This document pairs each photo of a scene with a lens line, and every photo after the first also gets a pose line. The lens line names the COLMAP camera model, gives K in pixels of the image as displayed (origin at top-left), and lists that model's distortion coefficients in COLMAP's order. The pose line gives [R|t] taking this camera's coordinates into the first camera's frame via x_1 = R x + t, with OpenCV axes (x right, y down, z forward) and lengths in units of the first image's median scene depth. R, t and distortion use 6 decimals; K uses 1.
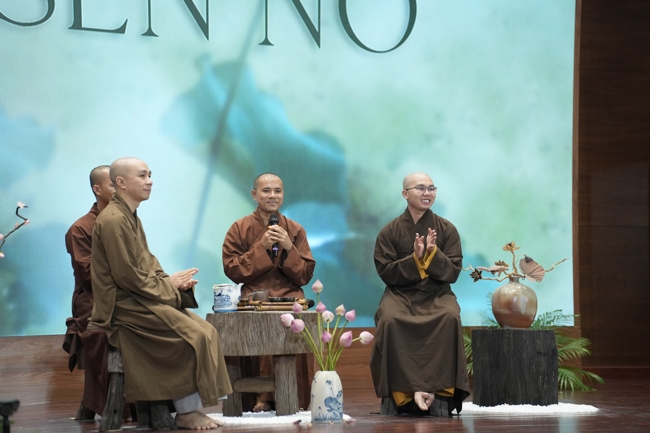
lens RADIAL K [[2956.0, 0, 306.7], [0, 2956.0, 209.6], [0, 0, 1]] dist [2.682254, 0.000000]
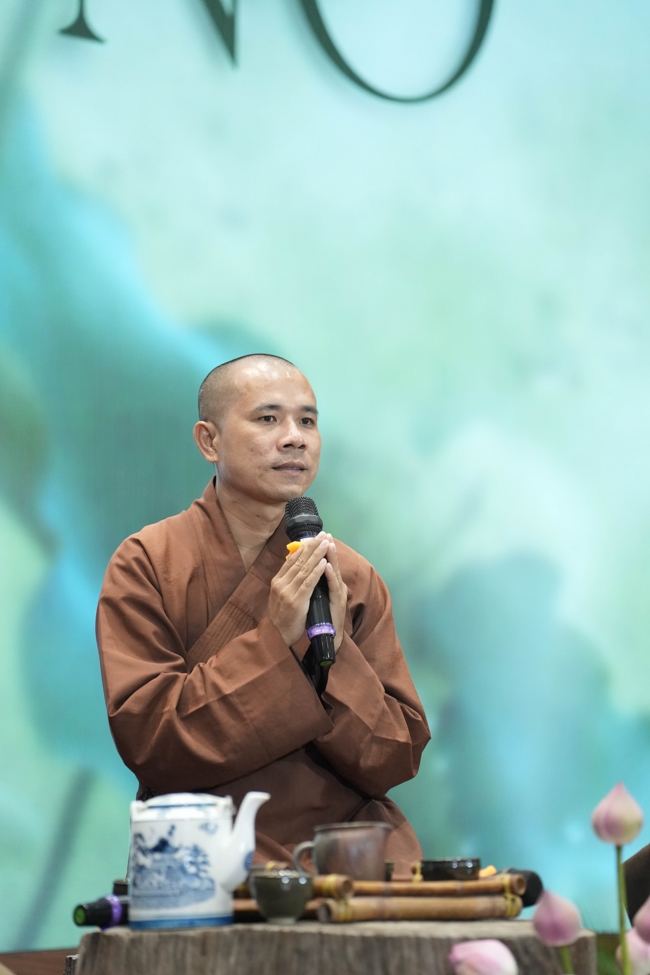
lens RADIAL K [[4434.1, 0, 322.4], [0, 4434.1, 494.1], [0, 0, 1]] dist [2.682254, 0.000000]
pose [[0.992956, 0.016477, 0.117335, -0.055170], [-0.011709, 0.999082, -0.041210, 0.015896], [-0.117906, 0.039545, 0.992237, 0.648138]]
